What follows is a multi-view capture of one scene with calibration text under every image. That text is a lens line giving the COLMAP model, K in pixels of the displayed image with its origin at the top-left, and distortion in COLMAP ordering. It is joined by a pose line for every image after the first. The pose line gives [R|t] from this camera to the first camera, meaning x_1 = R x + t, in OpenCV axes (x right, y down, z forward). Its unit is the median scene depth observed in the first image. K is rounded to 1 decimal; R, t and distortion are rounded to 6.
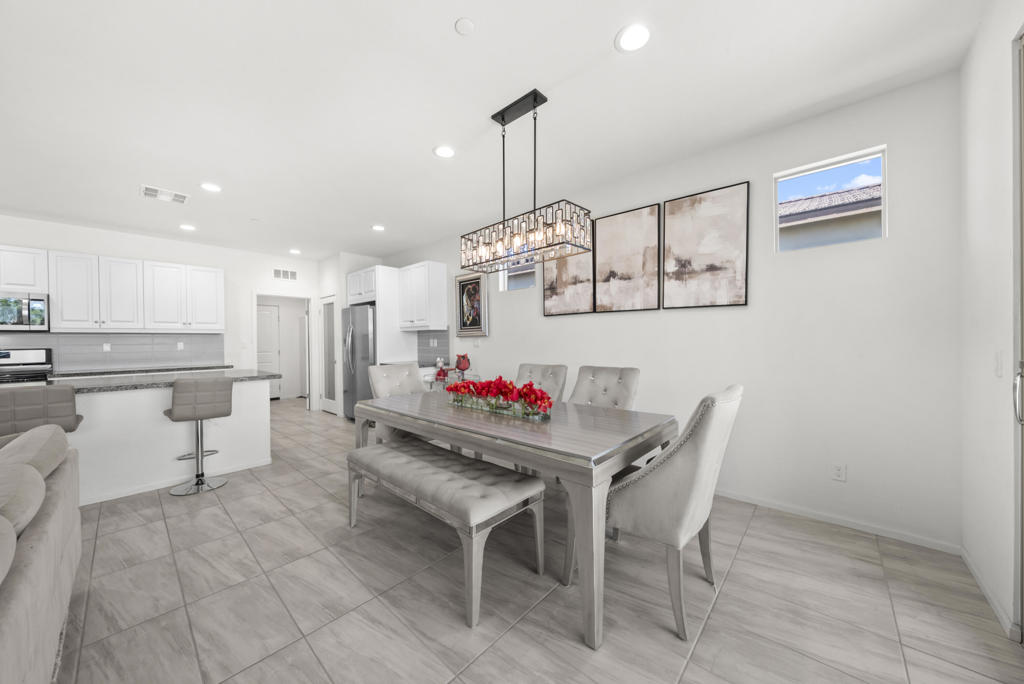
lens RADIAL K [[358.0, 0, 512.0], [0, 358.0, 342.0], [0, 0, 1]] dist [-0.002199, -0.000185]
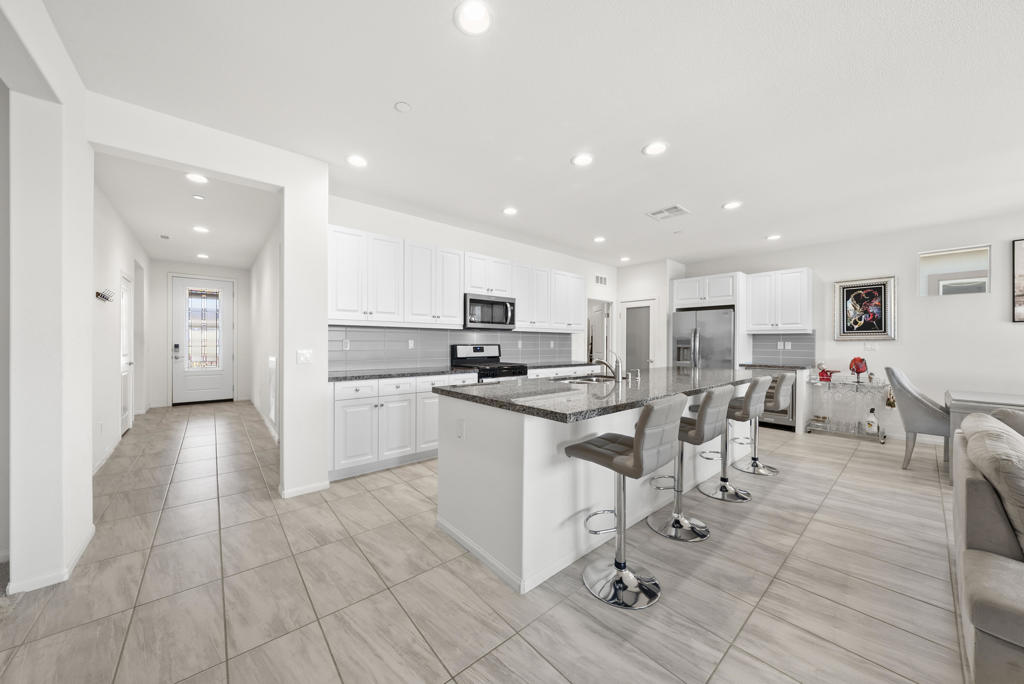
lens RADIAL K [[353.5, 0, 508.9], [0, 353.5, 345.4], [0, 0, 1]] dist [-0.009392, -0.000059]
pose [[0.991228, 0.018482, -0.130862, -0.986965], [-0.018141, 0.999828, 0.003801, 0.014255], [0.130909, -0.001394, 0.991393, -0.141171]]
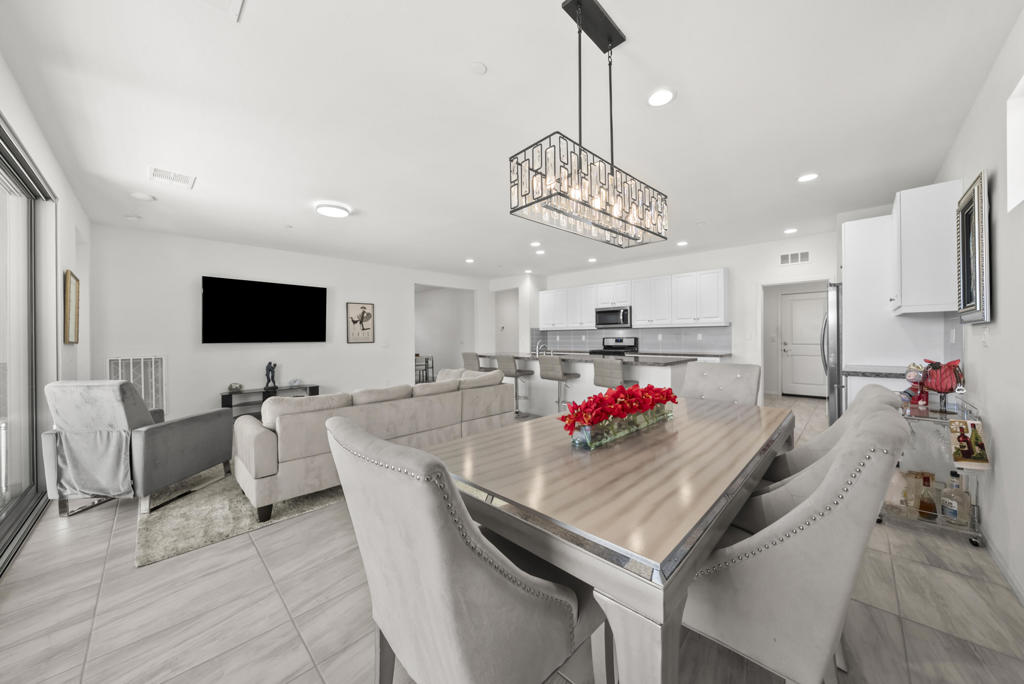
lens RADIAL K [[352.4, 0, 509.0], [0, 352.4, 338.4], [0, 0, 1]] dist [-0.001886, -0.000076]
pose [[-0.042902, 0.013962, -0.998982, 0.363622], [0.005372, 0.999891, 0.013744, -0.003570], [0.999065, -0.004777, -0.042972, 0.411939]]
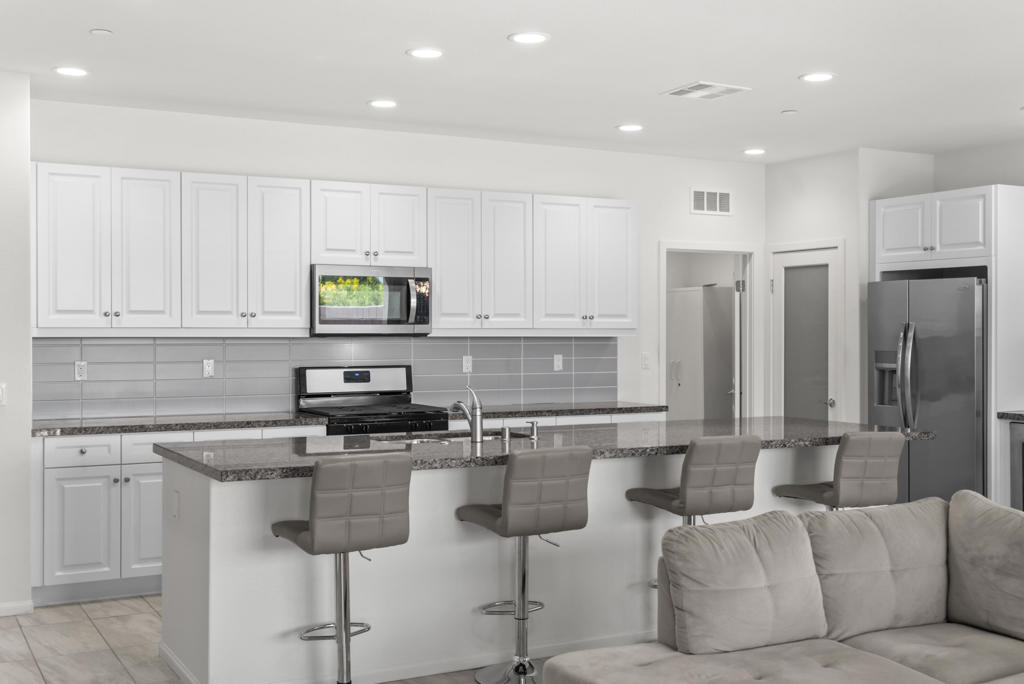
lens RADIAL K [[1175.8, 0, 512.0], [0, 1175.8, 342.0], [0, 0, 1]] dist [0.013926, 0.015174]
pose [[0.941453, 0.015592, -0.336783, -0.481142], [-0.013699, 0.999874, 0.007996, -0.030513], [0.336865, -0.002914, 0.941548, -0.574260]]
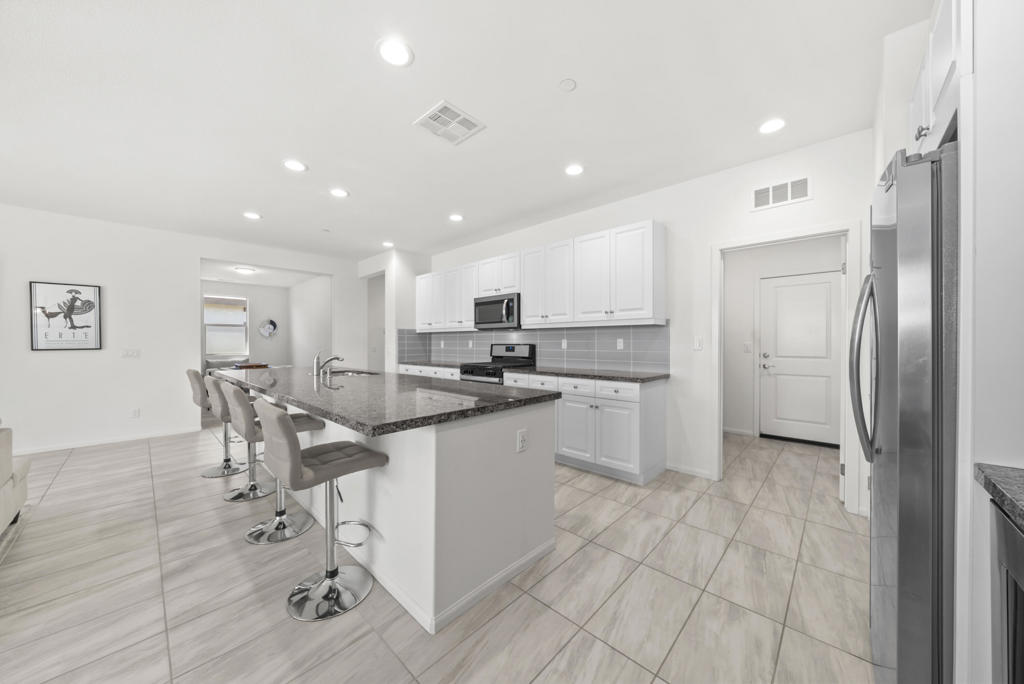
lens RADIAL K [[353.5, 0, 508.9], [0, 353.5, 345.4], [0, 0, 1]] dist [-0.009392, -0.000059]
pose [[-0.024058, 0.020822, -0.999494, -0.213339], [-0.002672, 0.999778, 0.020892, -0.000137], [0.999707, 0.003173, -0.023997, 0.847987]]
